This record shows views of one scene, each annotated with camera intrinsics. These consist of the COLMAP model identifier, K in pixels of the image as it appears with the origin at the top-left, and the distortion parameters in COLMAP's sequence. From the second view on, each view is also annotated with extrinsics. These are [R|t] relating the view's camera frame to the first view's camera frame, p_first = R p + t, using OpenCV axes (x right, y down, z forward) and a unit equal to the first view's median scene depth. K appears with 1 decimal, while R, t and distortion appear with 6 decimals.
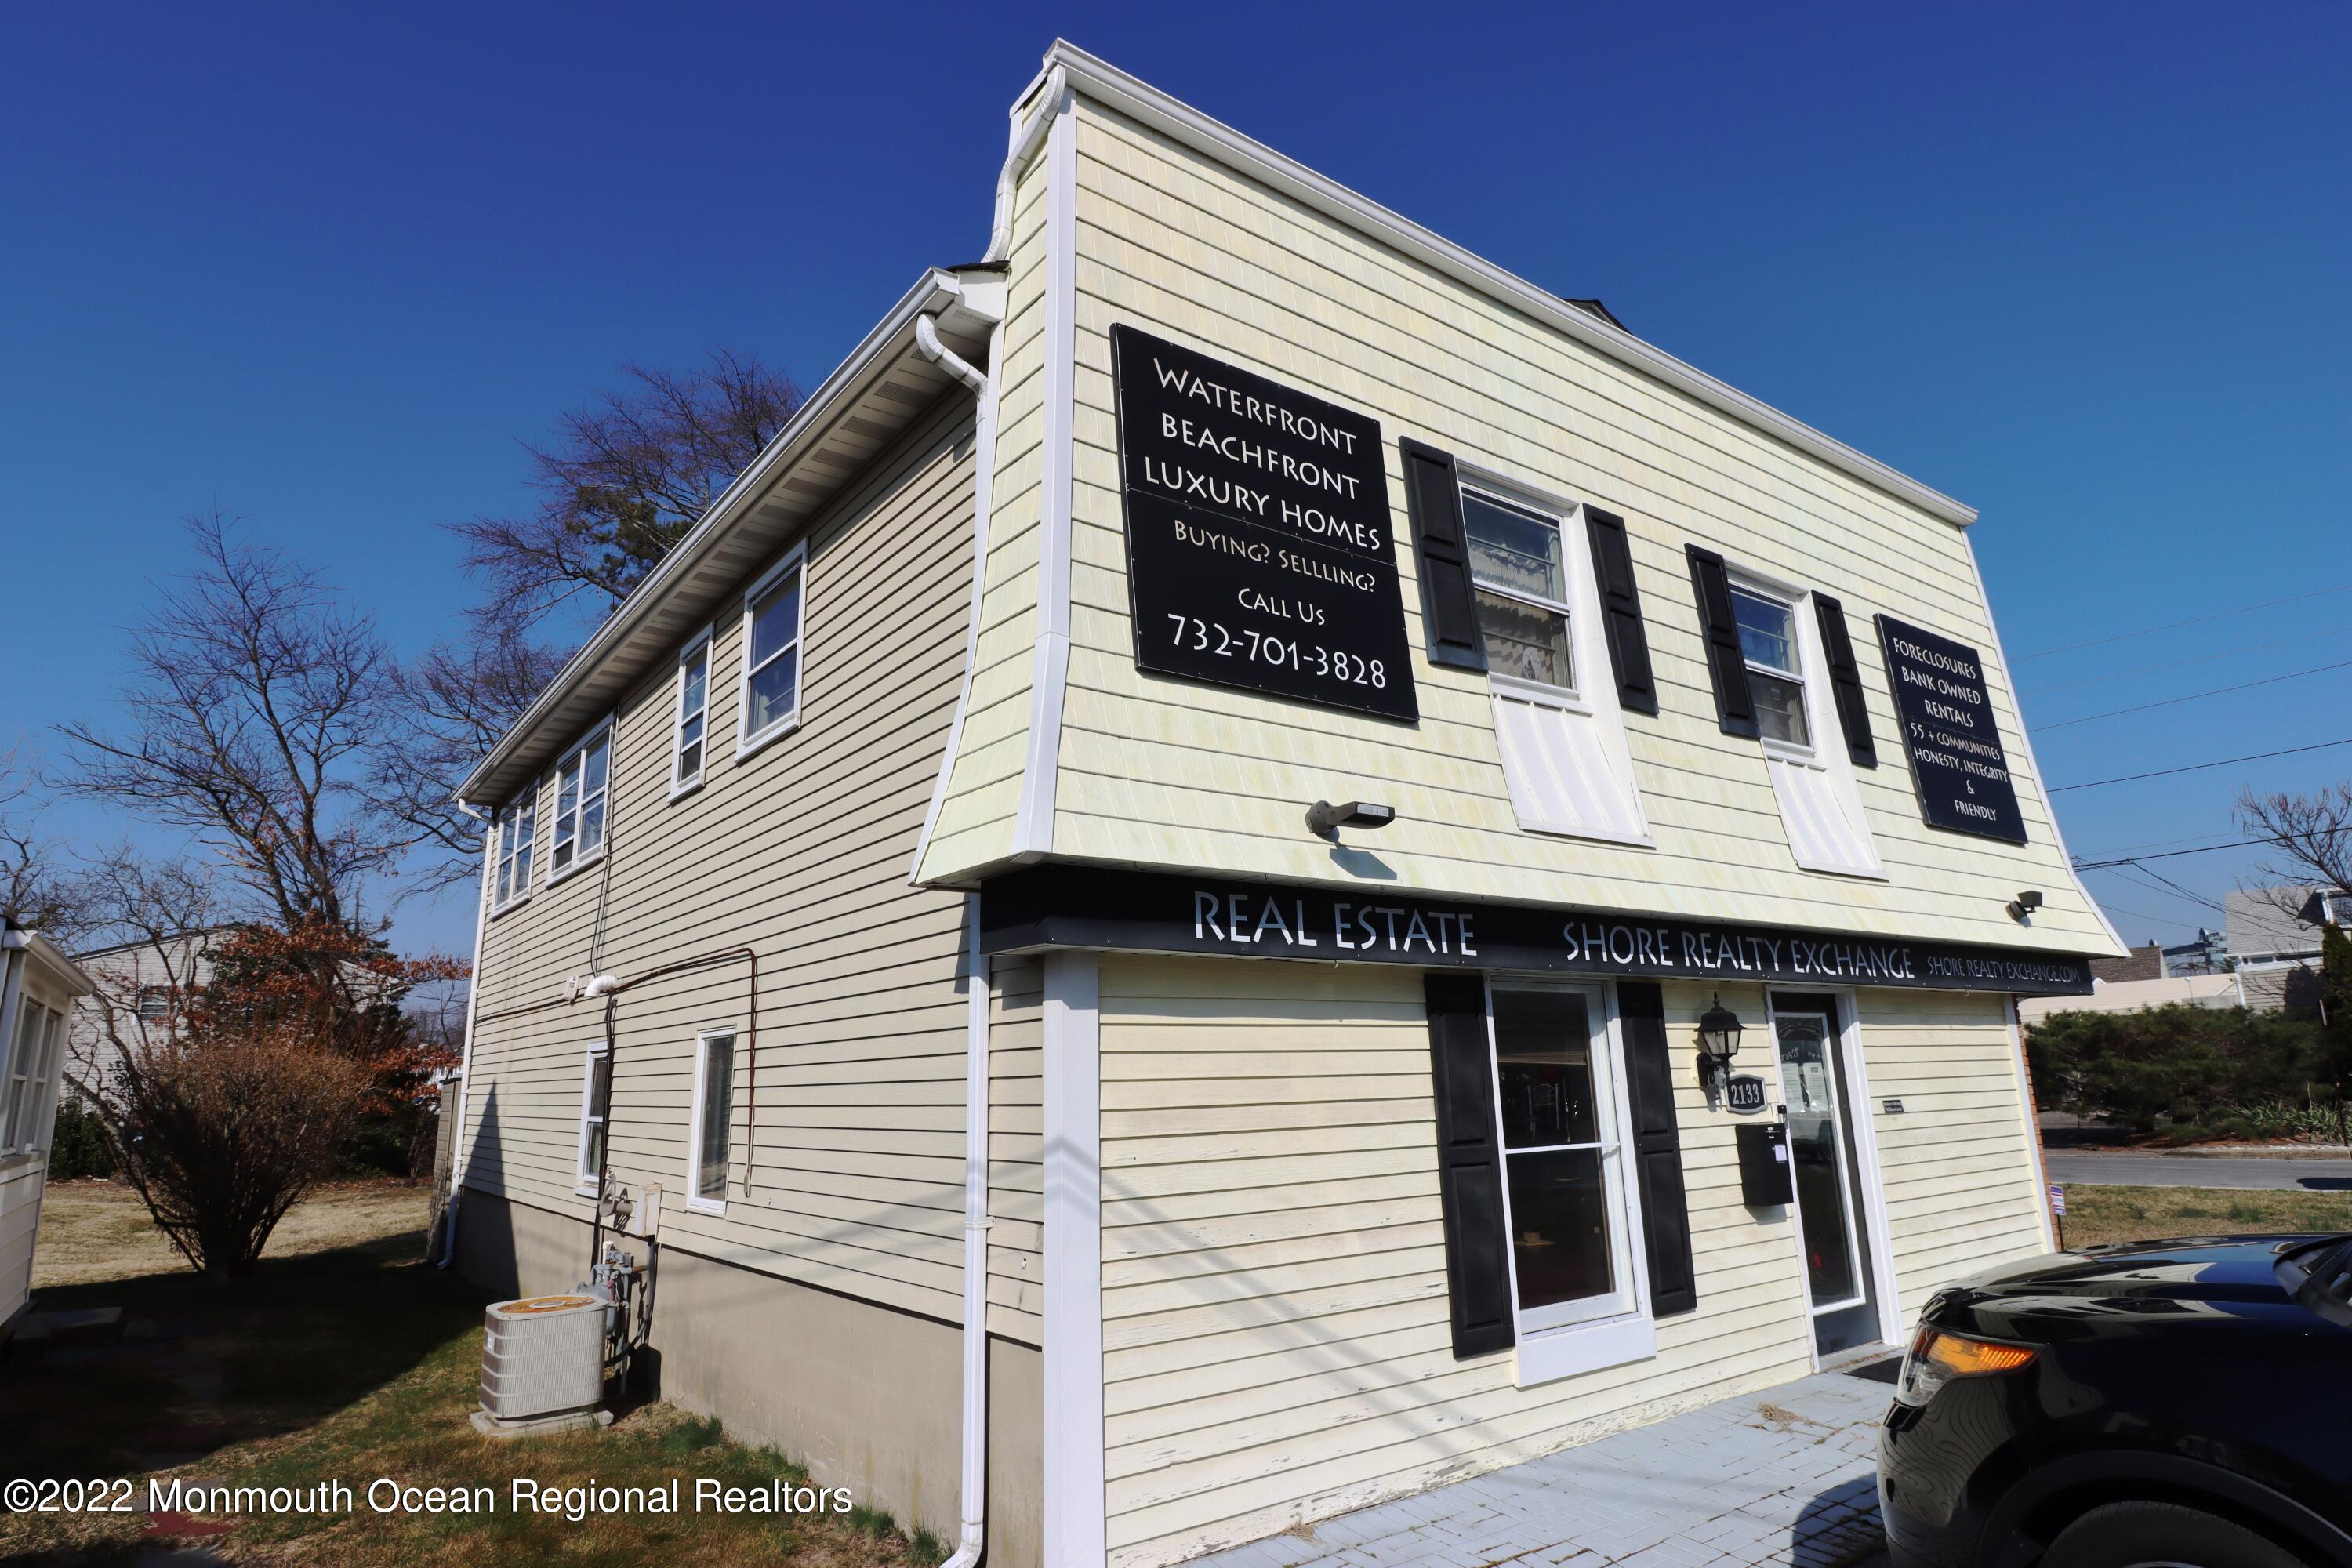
lens RADIAL K [[1313.1, 0, 1176.0], [0, 1313.1, 784.0], [0, 0, 1]] dist [0.002602, 0.000326]
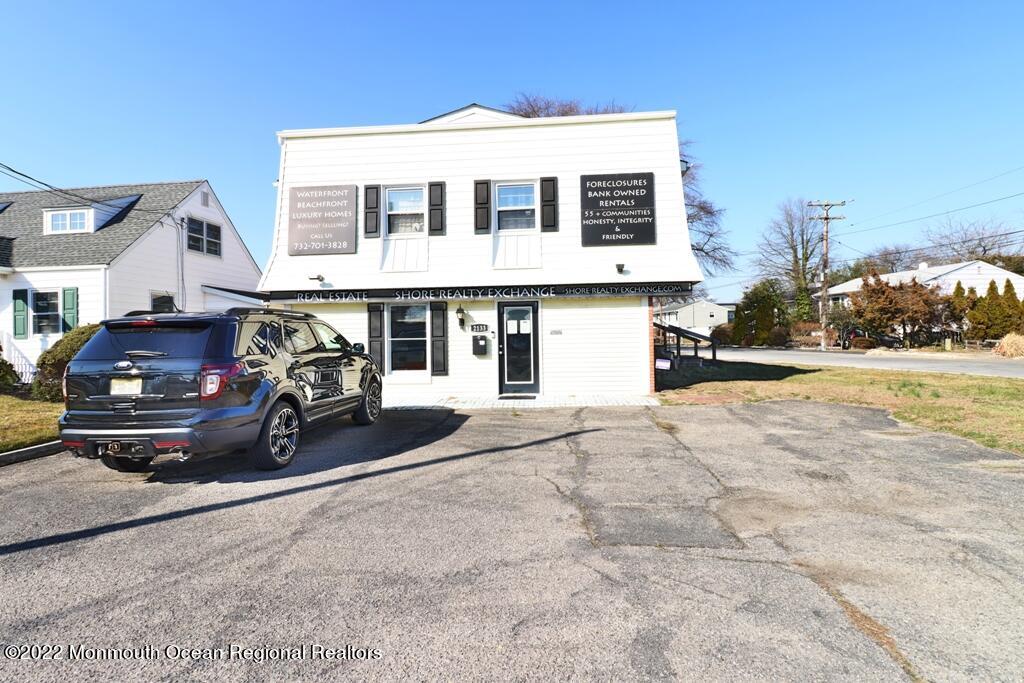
lens RADIAL K [[519.8, 0, 512.7], [0, 519.8, 335.3], [0, 0, 1]] dist [-0.021638, -0.000870]
pose [[0.759087, 0.015618, -0.650802, 1.614591], [0.143216, 0.971213, 0.190353, -0.028222], [0.635041, -0.237700, 0.734998, -0.092690]]
